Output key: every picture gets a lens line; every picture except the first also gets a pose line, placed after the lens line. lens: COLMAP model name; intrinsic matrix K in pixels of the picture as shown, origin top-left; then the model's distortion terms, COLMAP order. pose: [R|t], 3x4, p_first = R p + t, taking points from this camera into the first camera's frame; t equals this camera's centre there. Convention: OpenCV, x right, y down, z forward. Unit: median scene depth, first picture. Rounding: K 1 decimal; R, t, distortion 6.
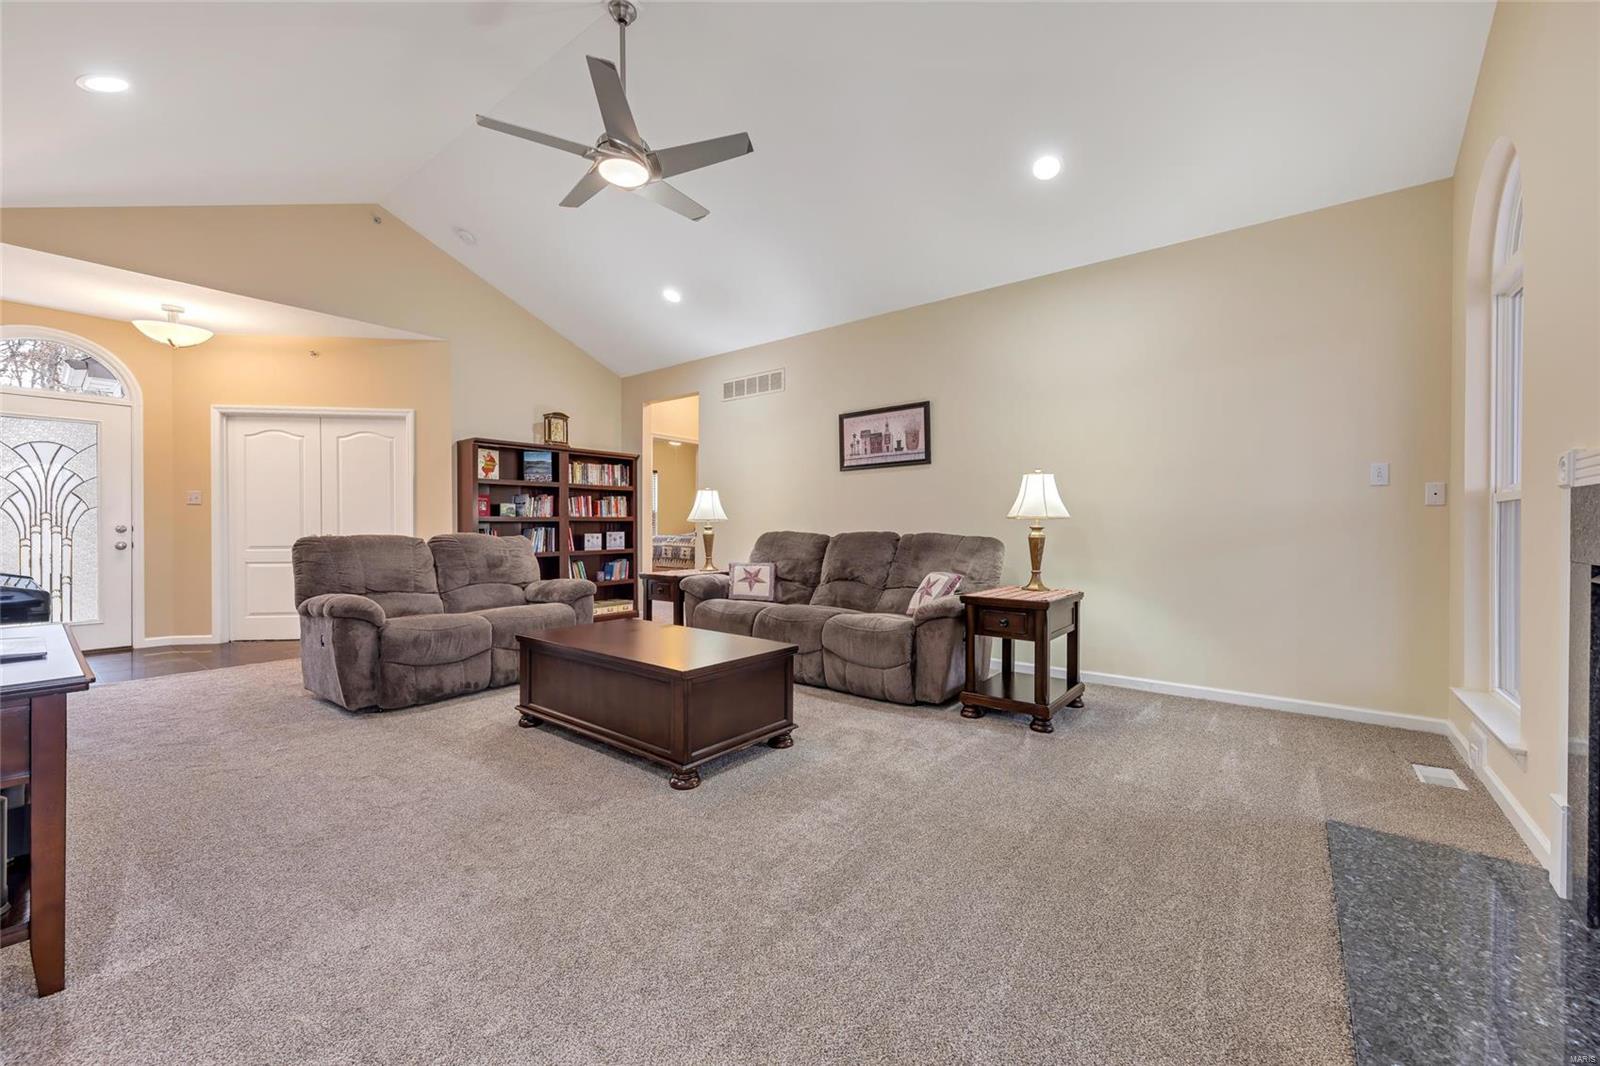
lens RADIAL K [[625.2, 0, 806.8], [0, 625.2, 530.1], [0, 0, 1]] dist [0.001066, -0.000042]
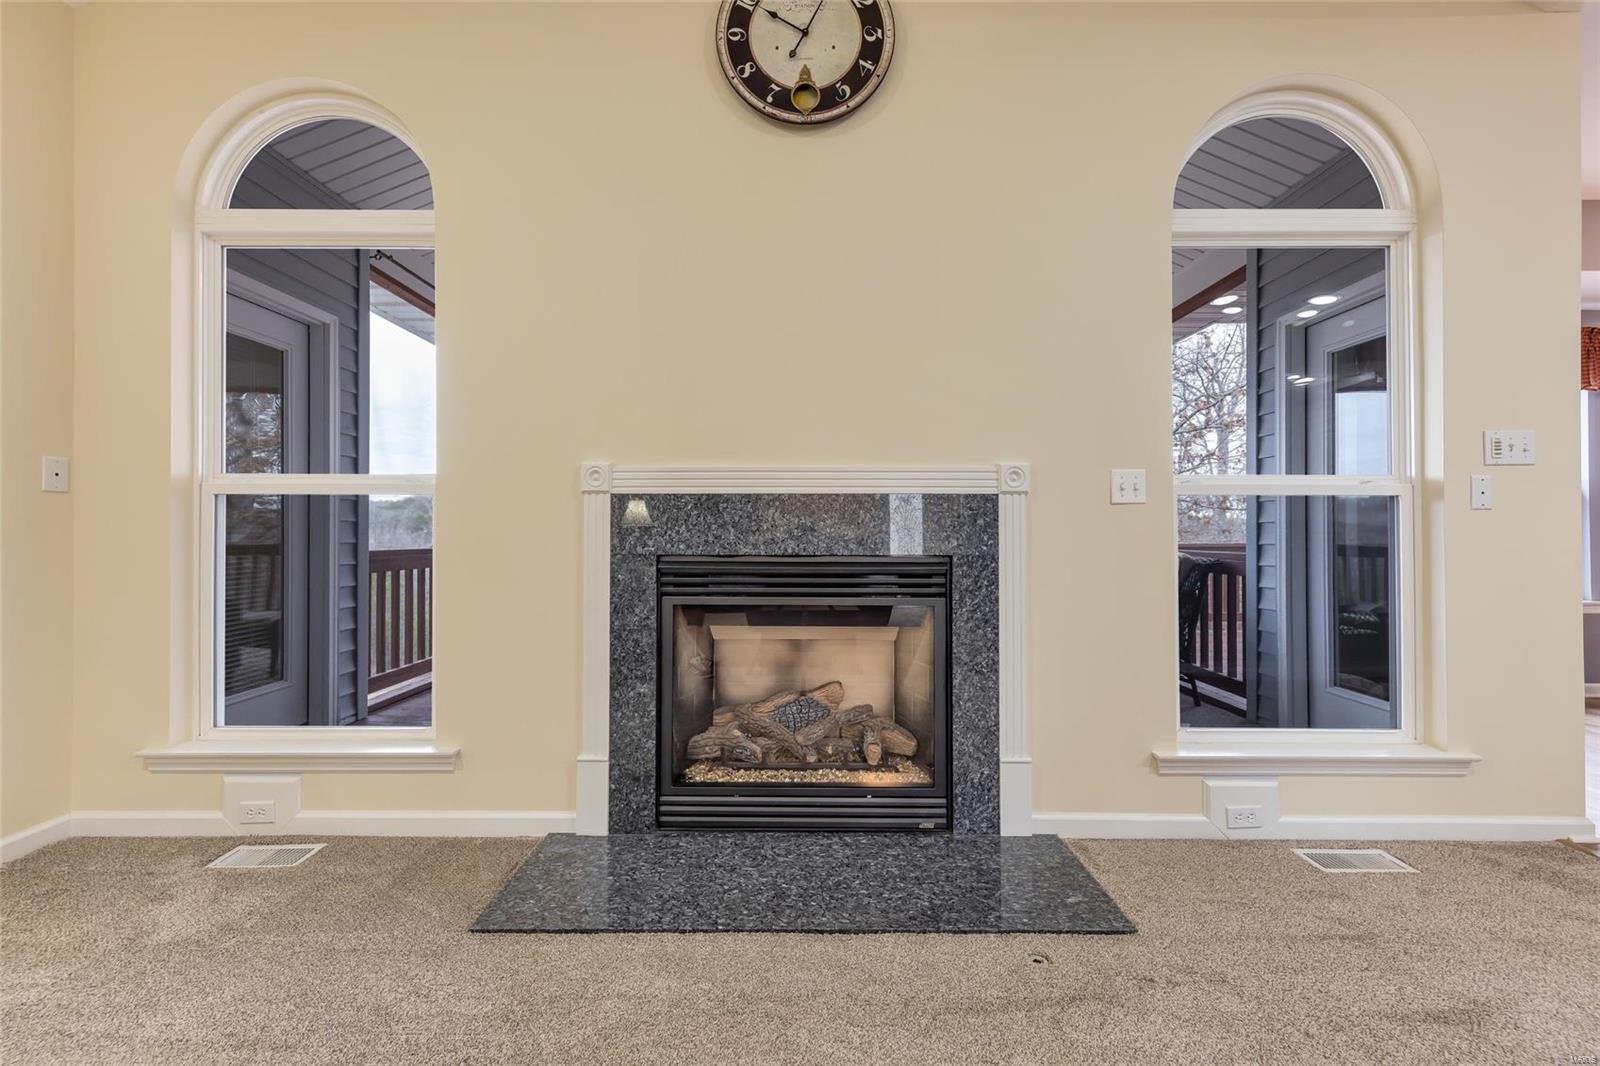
lens RADIAL K [[625.2, 0, 806.8], [0, 625.2, 530.1], [0, 0, 1]] dist [0.001066, -0.000042]
pose [[-0.601858, 0.002585, 0.798599, 0.013981], [0.002486, 0.999996, -0.001363, 0.002716], [-0.798600, 0.001165, -0.601862, 0.756454]]
